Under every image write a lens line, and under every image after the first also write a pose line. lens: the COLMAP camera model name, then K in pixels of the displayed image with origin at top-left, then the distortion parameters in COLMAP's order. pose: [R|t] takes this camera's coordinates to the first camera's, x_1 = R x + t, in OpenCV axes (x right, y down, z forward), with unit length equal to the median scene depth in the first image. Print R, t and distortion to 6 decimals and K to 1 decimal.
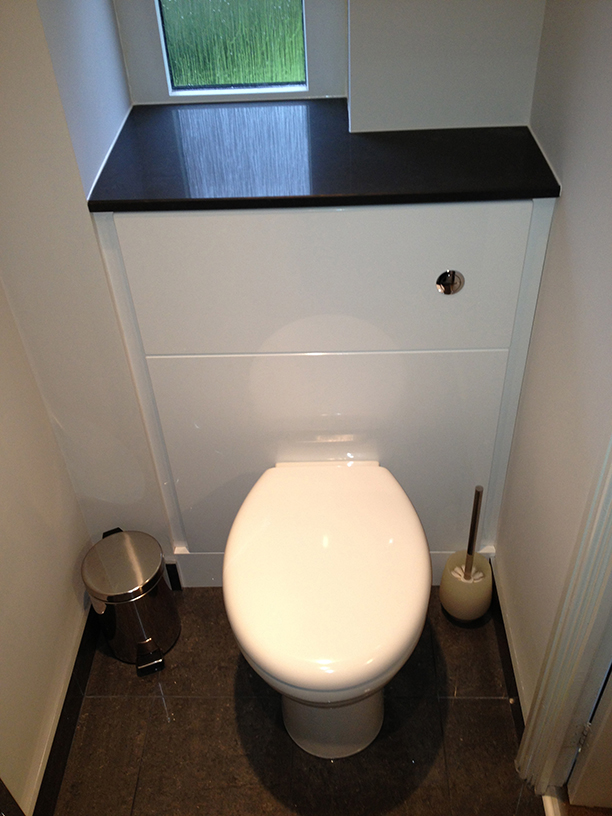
lens RADIAL K [[761.5, 0, 306.8], [0, 761.5, 408.8], [0, 0, 1]] dist [0.056626, 0.000000]
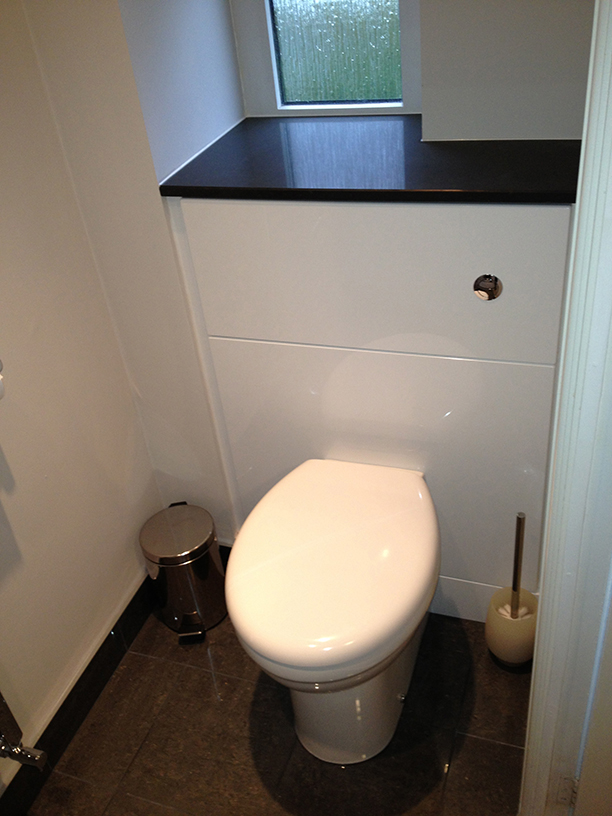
lens RADIAL K [[761.5, 0, 324.9], [0, 761.5, 412.4], [0, 0, 1]] dist [0.056626, 0.000000]
pose [[0.953900, 0.128632, -0.271160, 0.234425], [-0.149046, 0.987243, -0.055996, 0.068045], [0.260498, 0.093830, 0.960904, 0.011910]]
